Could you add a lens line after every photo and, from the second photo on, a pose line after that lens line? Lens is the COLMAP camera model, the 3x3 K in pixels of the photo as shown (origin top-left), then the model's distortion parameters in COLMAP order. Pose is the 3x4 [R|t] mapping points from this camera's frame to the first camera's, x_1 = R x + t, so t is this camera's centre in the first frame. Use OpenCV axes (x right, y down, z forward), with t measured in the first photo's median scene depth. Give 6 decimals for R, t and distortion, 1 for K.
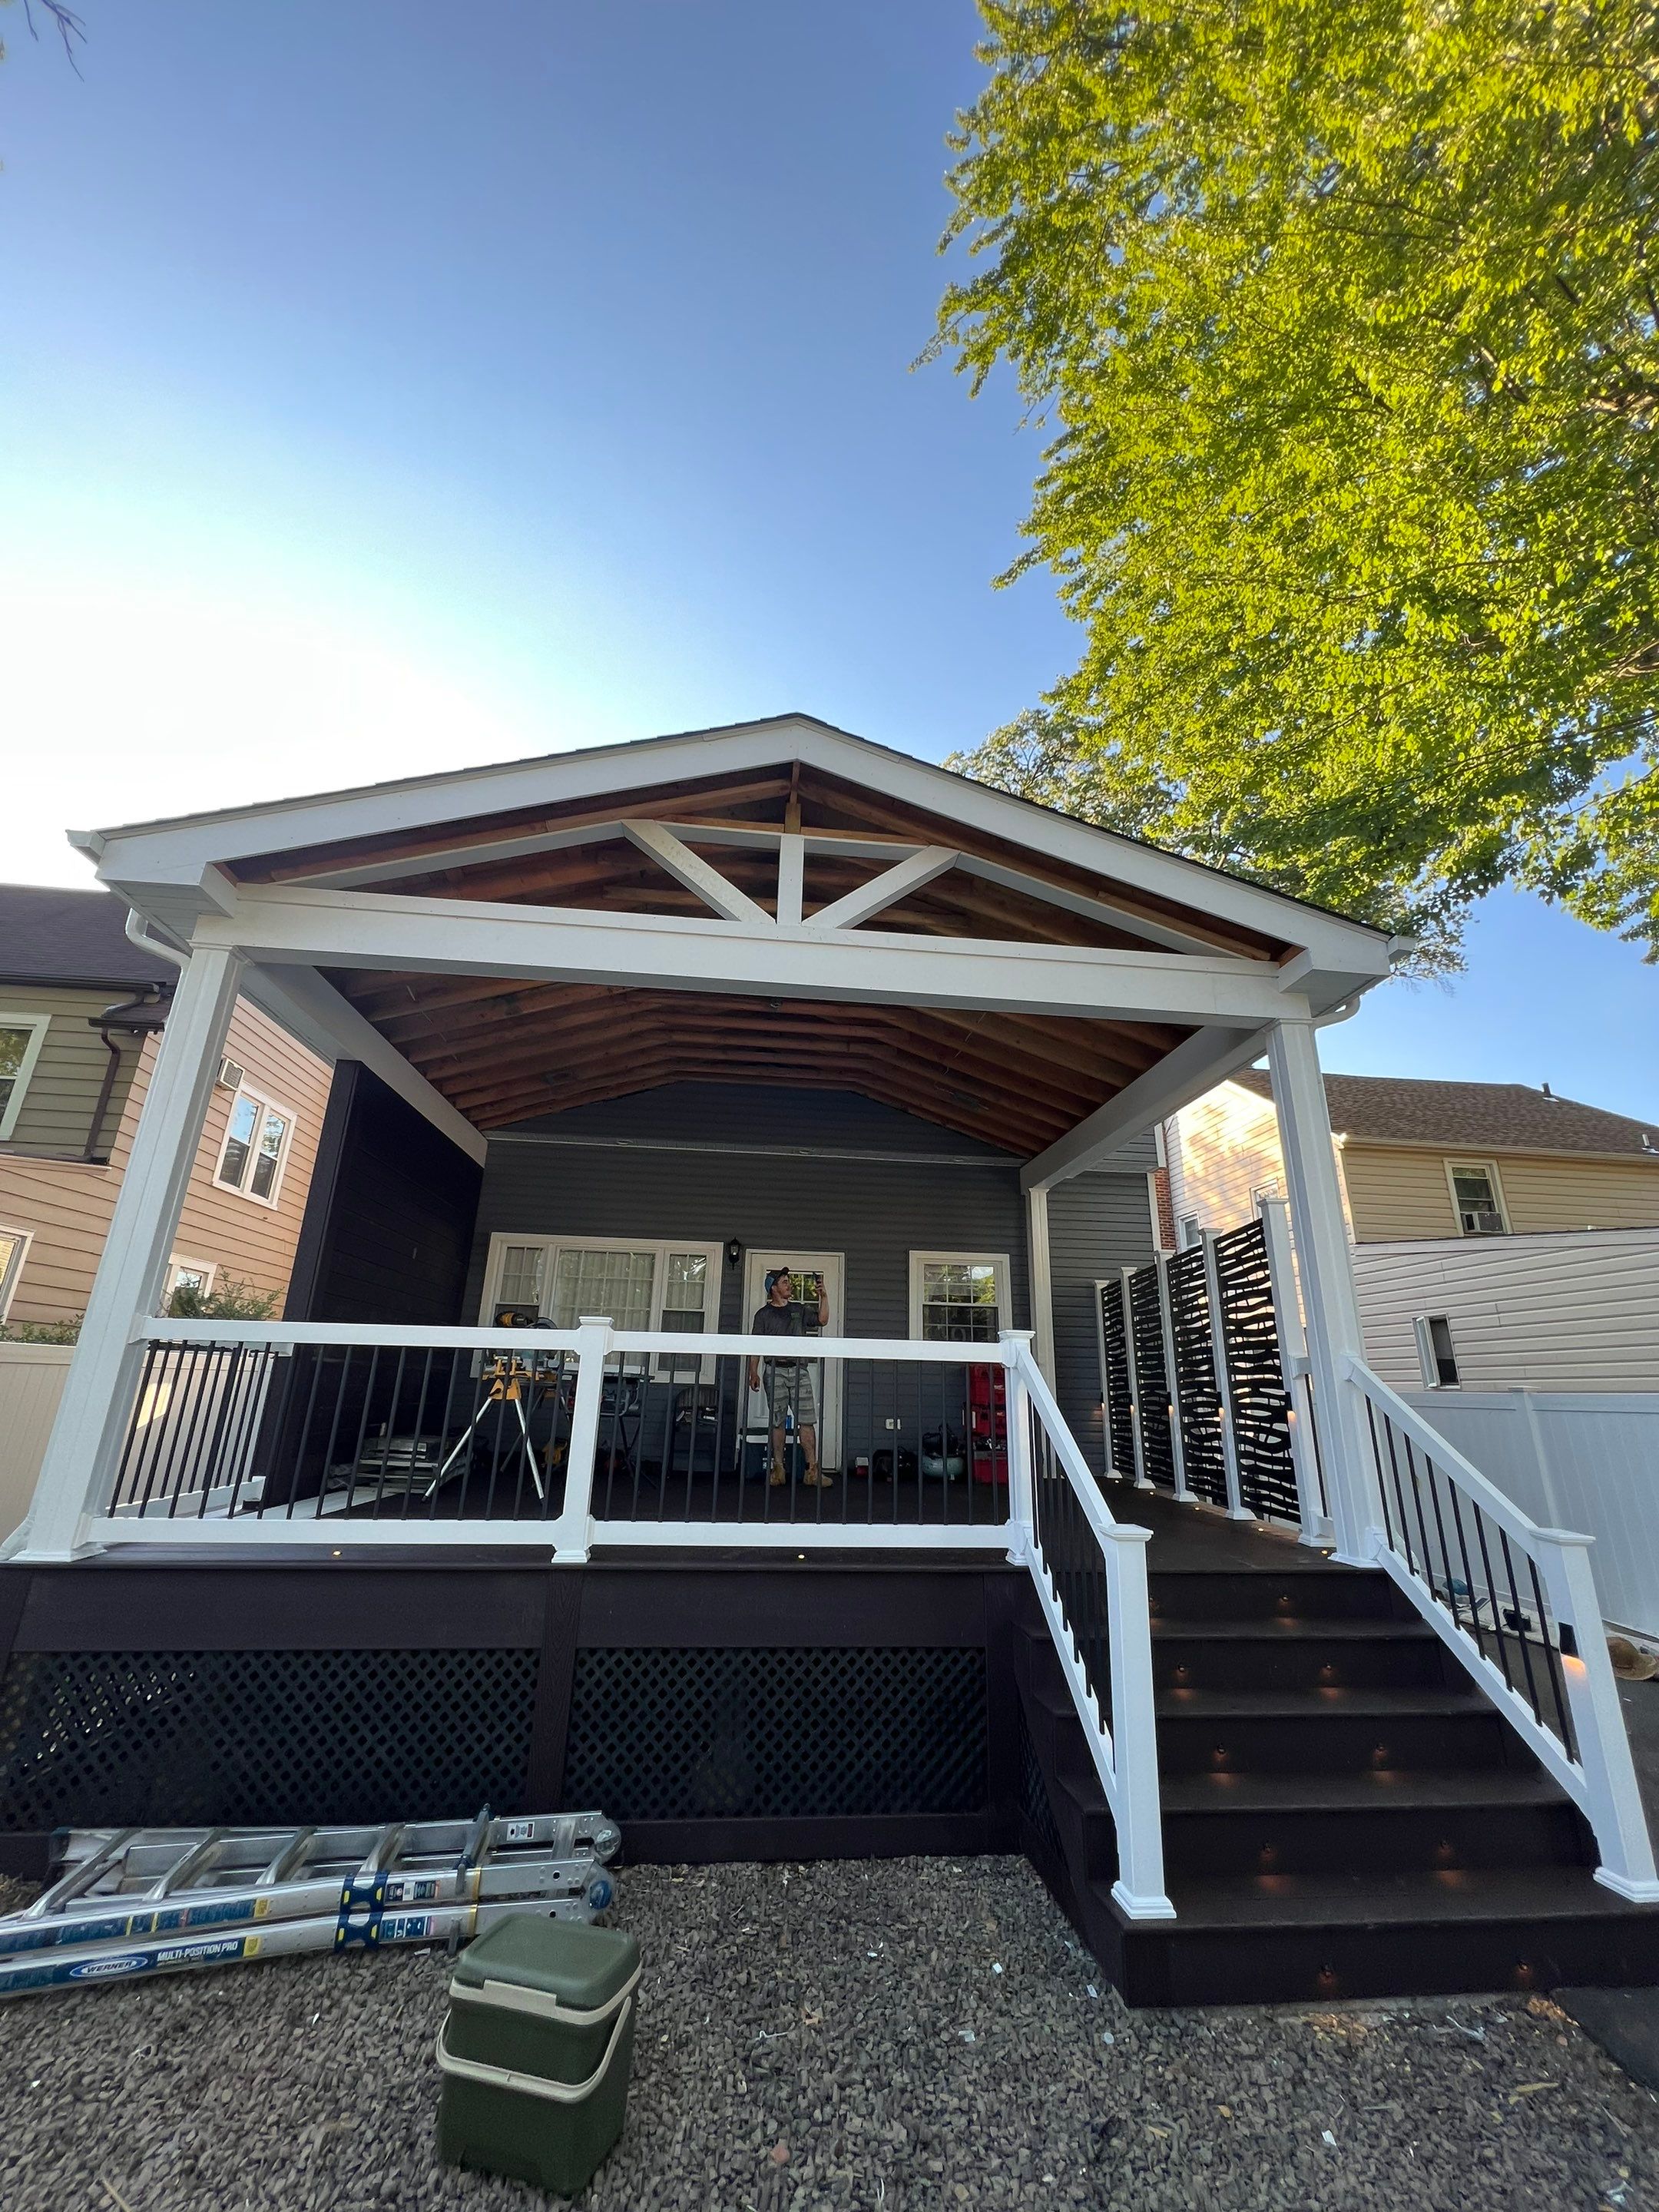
lens RADIAL K [[886.6, 0, 834.4], [0, 886.6, 1097.0], [0, 0, 1]] dist [0.000101, -0.000247]
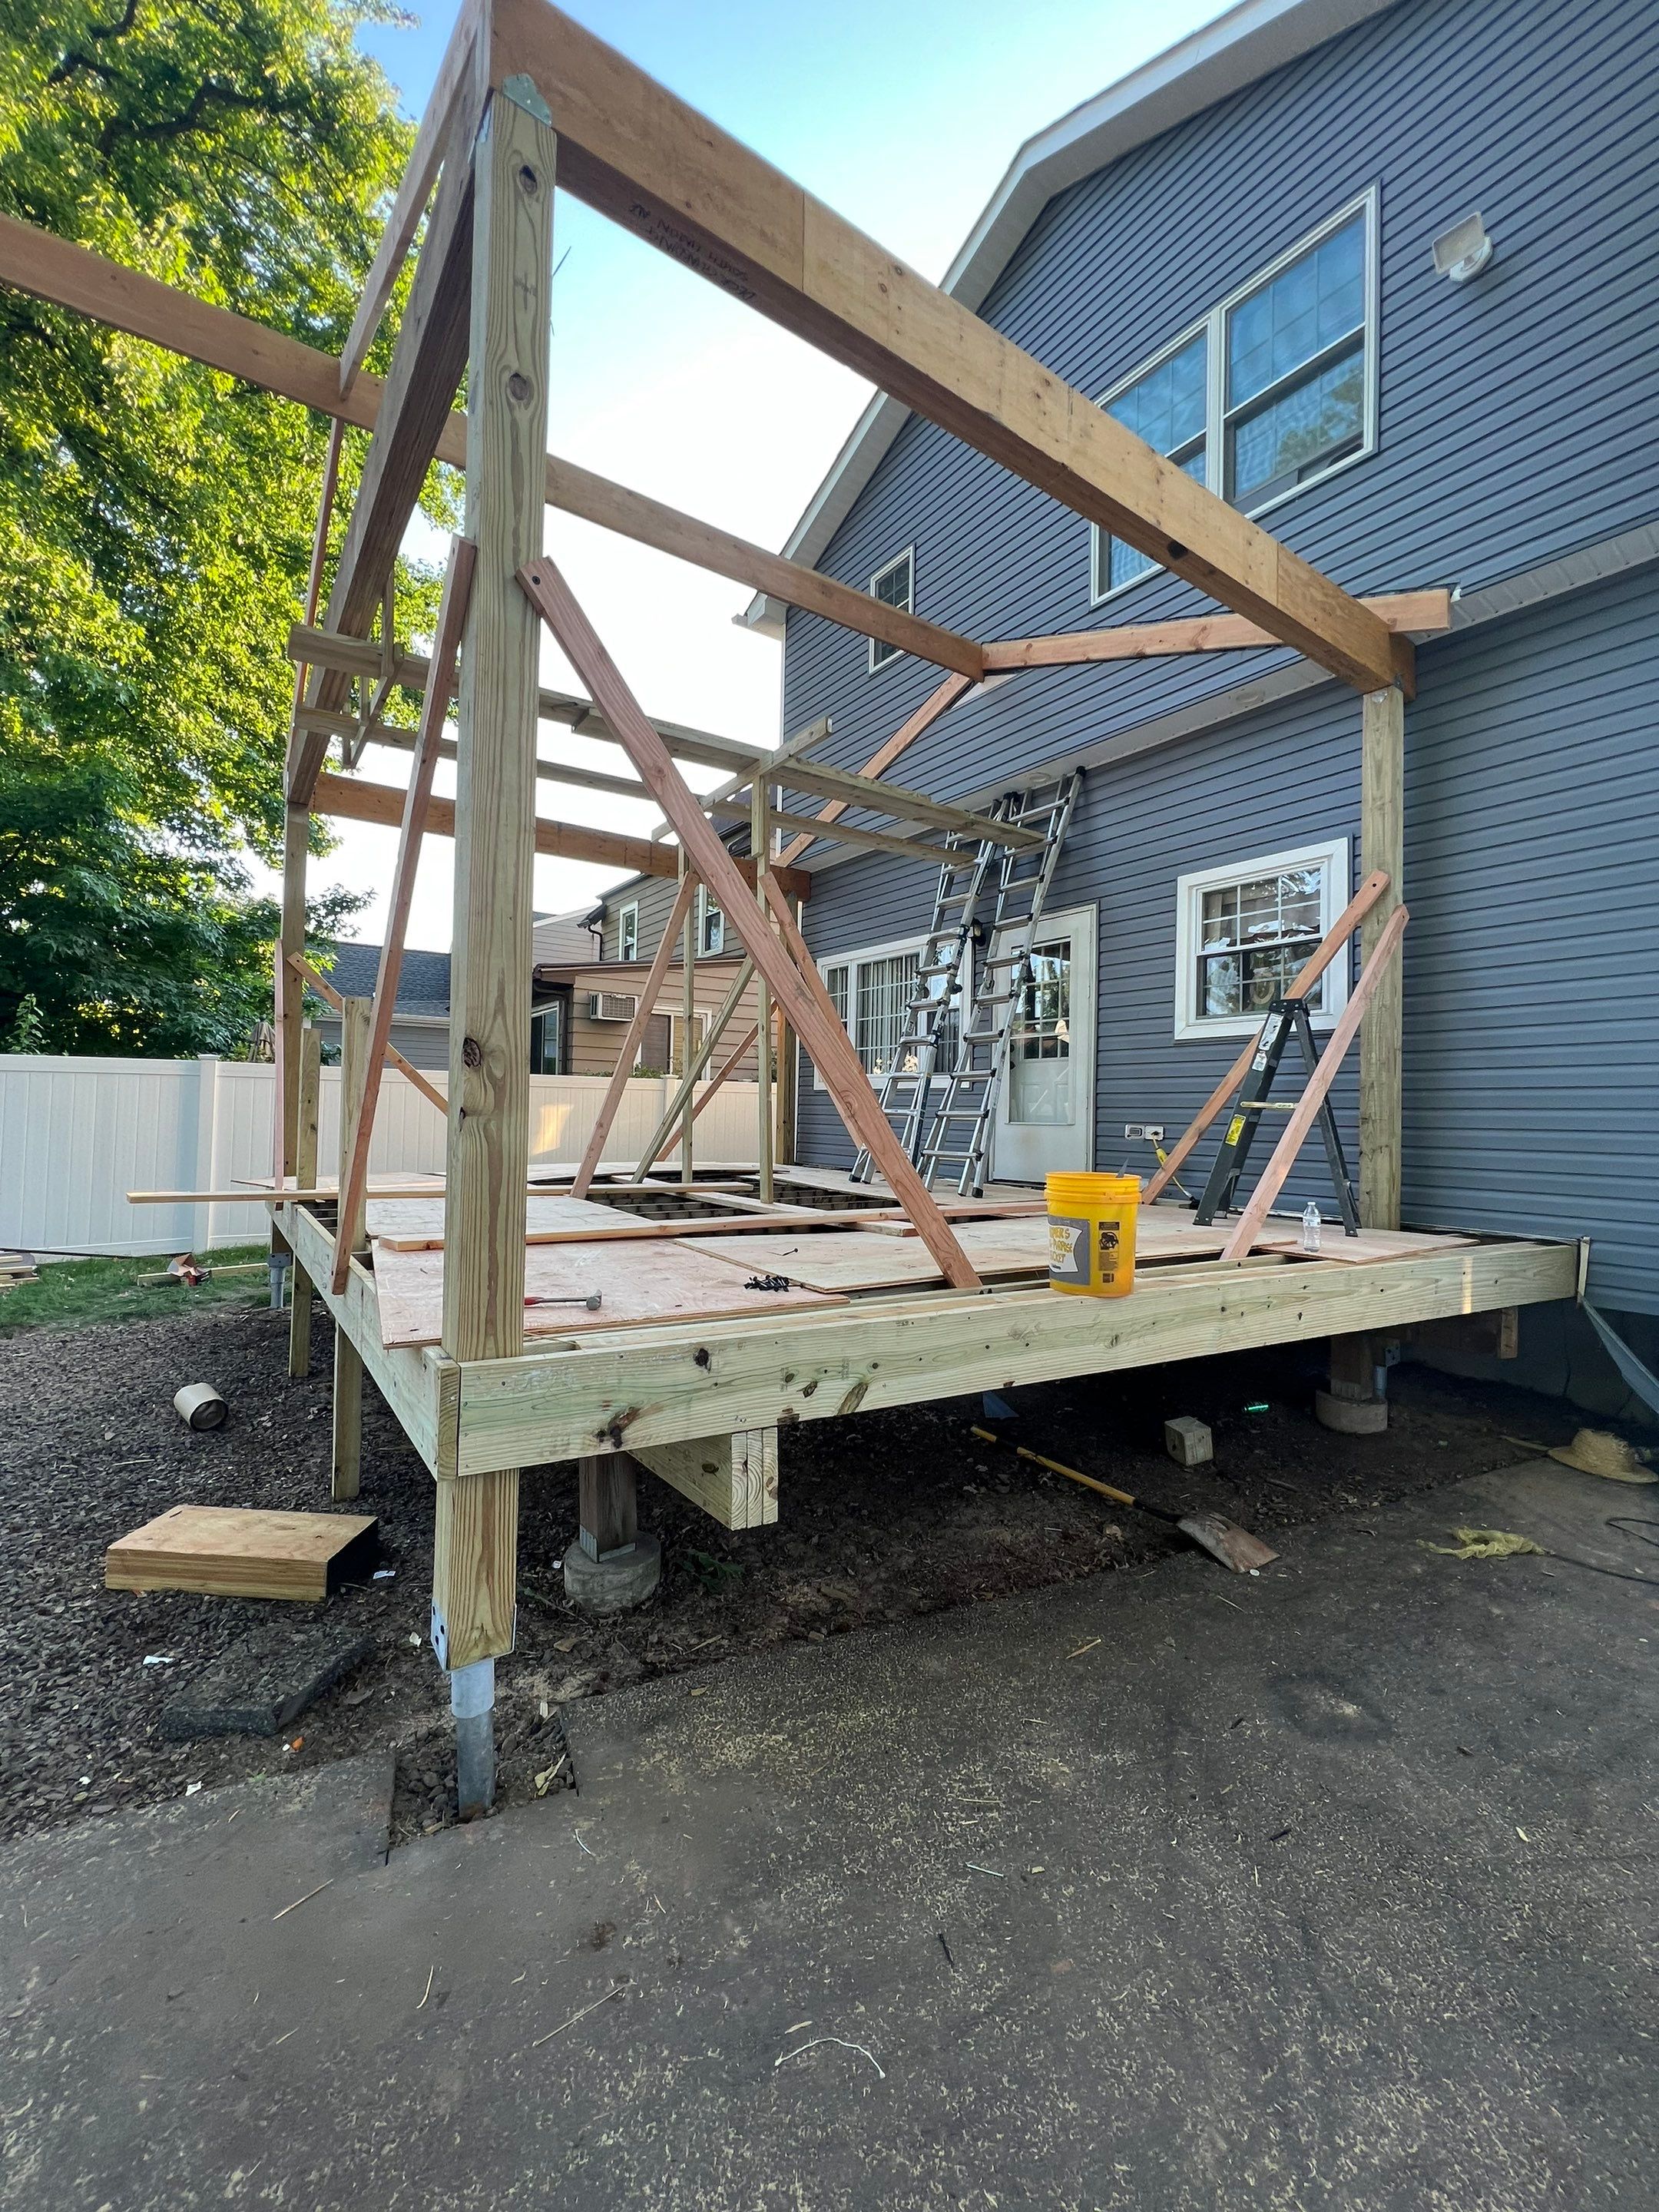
lens RADIAL K [[885.1, 0, 834.7], [0, 885.1, 1096.6], [0, 0, 1]] dist [0.000438, -0.000253]
pose [[0.486804, -0.031184, -0.872954, 0.595024], [0.270117, 0.955755, 0.116489, 0.211407], [0.830698, -0.292508, 0.473688, 0.517166]]
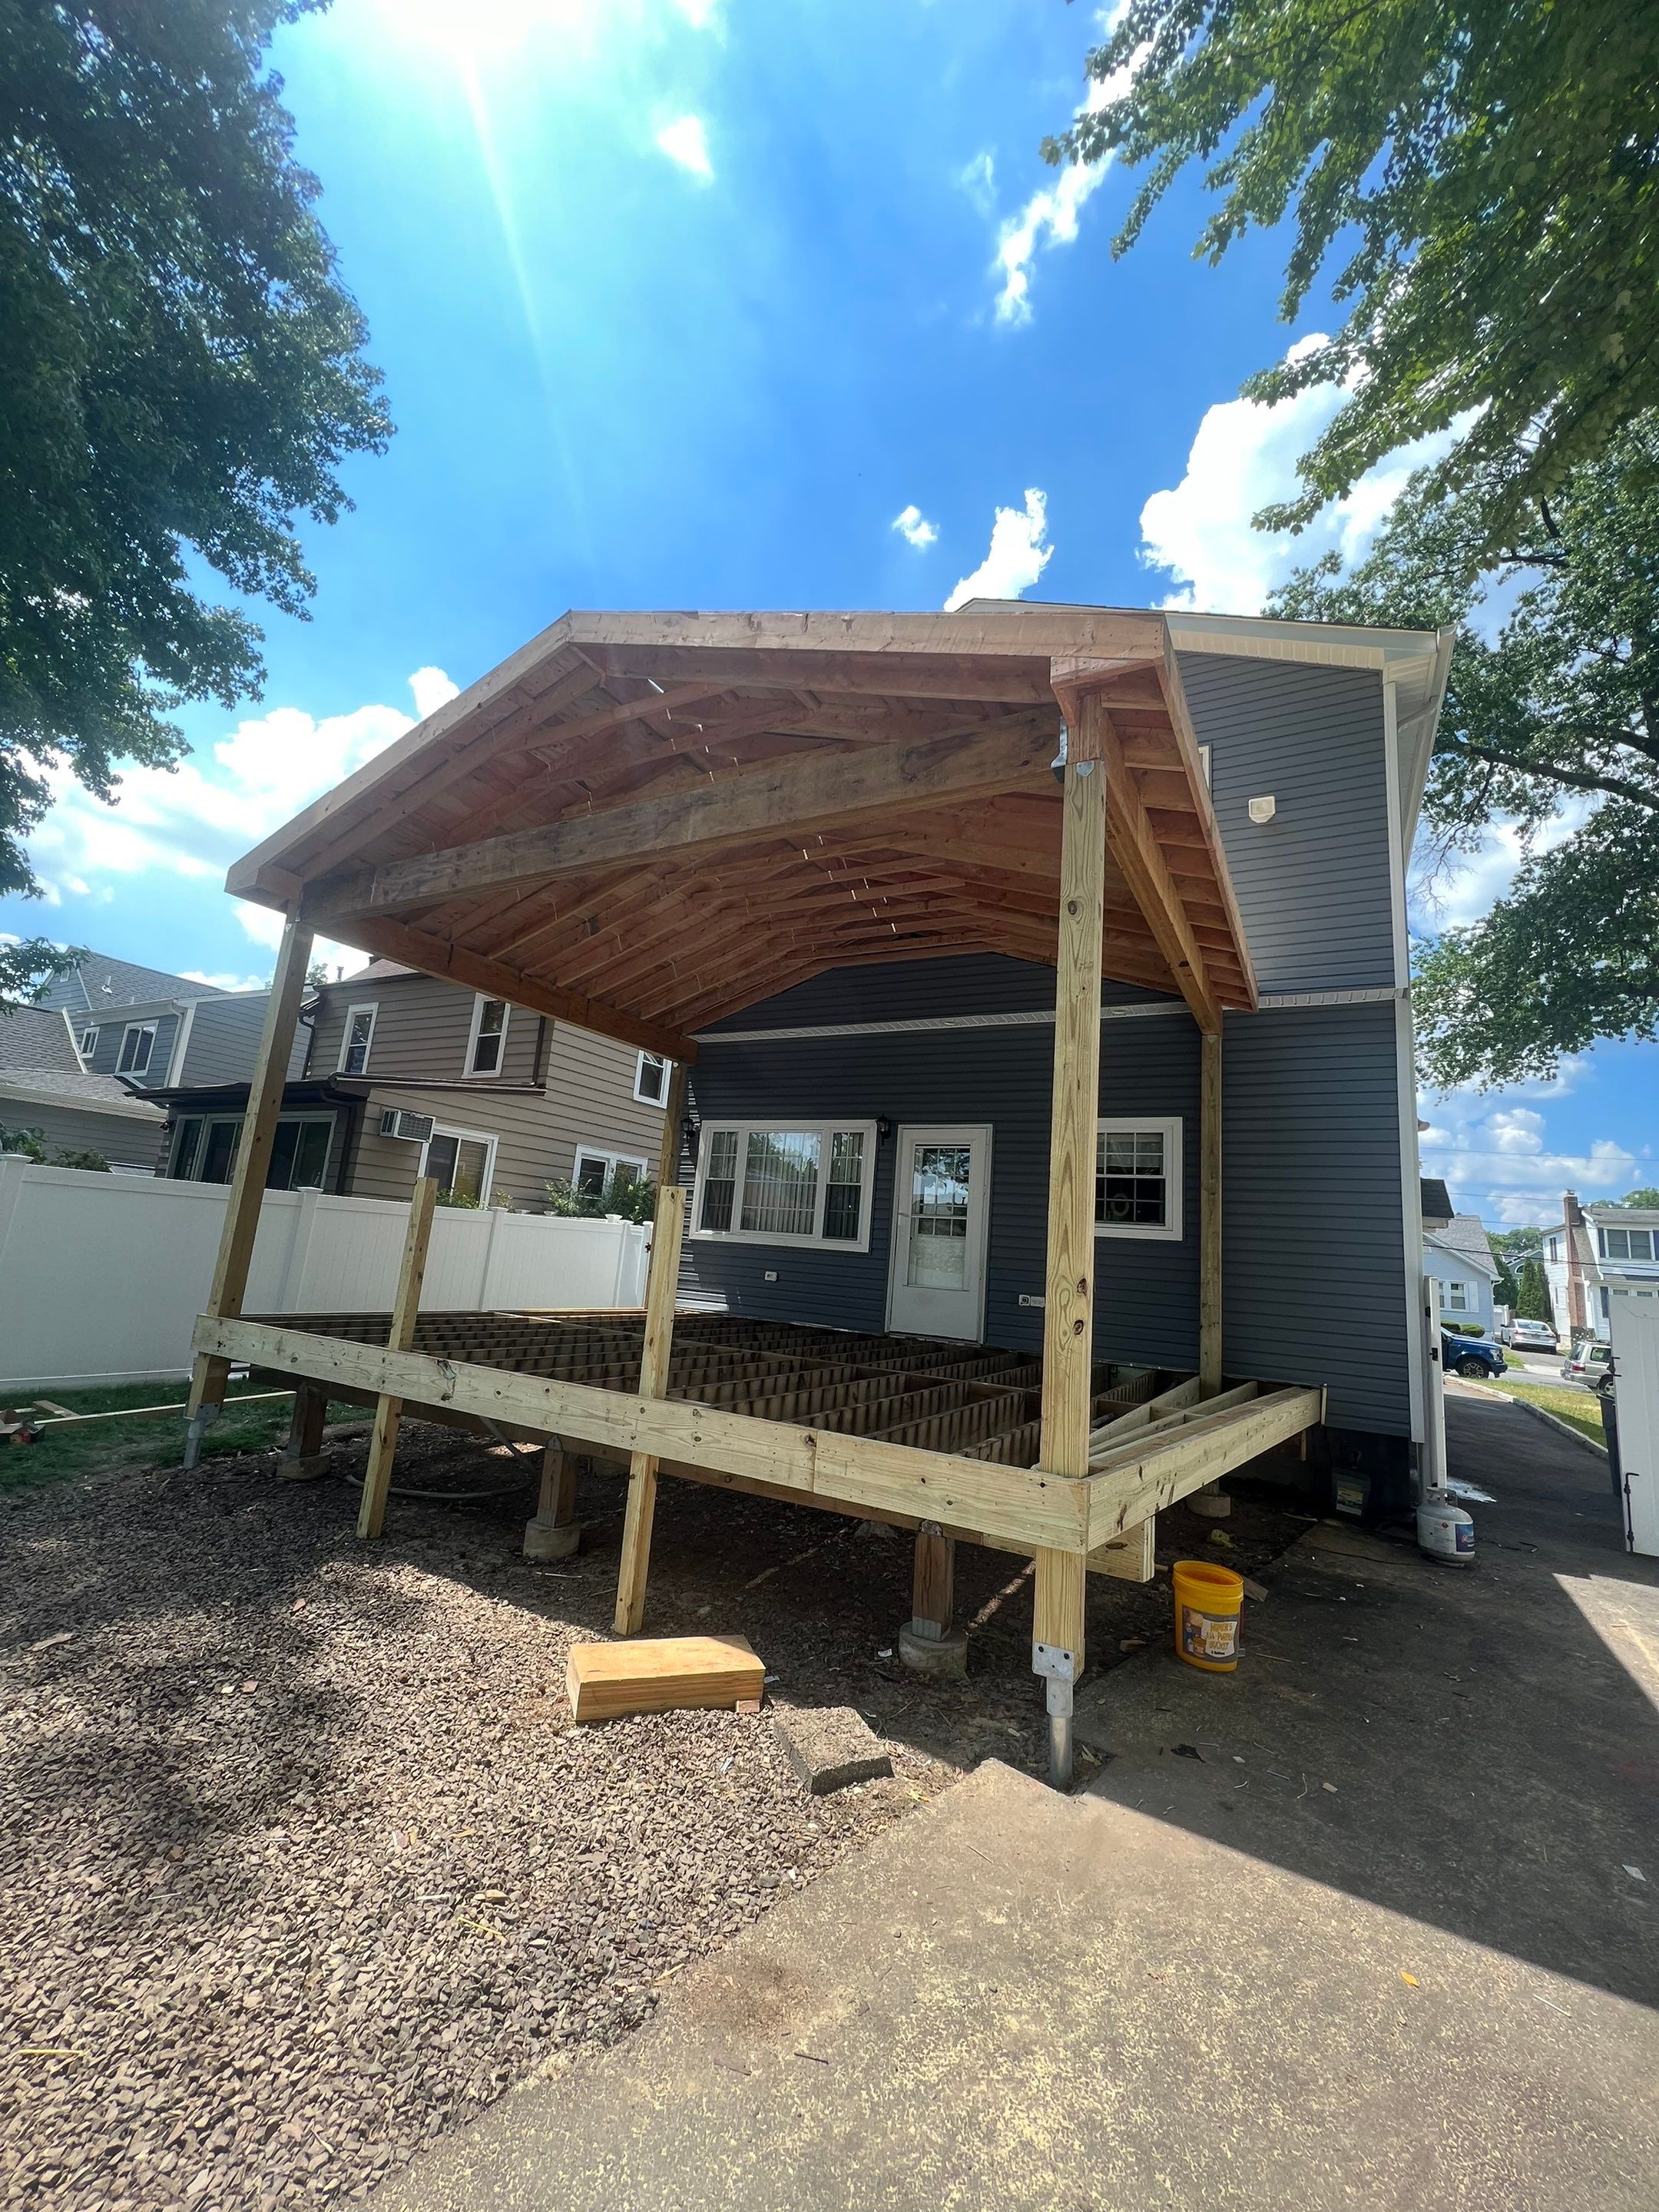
lens RADIAL K [[885.1, 0, 834.7], [0, 885.1, 1096.6], [0, 0, 1]] dist [0.000438, -0.000253]
pose [[0.815230, -0.064820, -0.575498, 0.481422], [0.127157, 0.989502, 0.068675, 0.068838], [0.565005, -0.129164, 0.814915, 0.159088]]
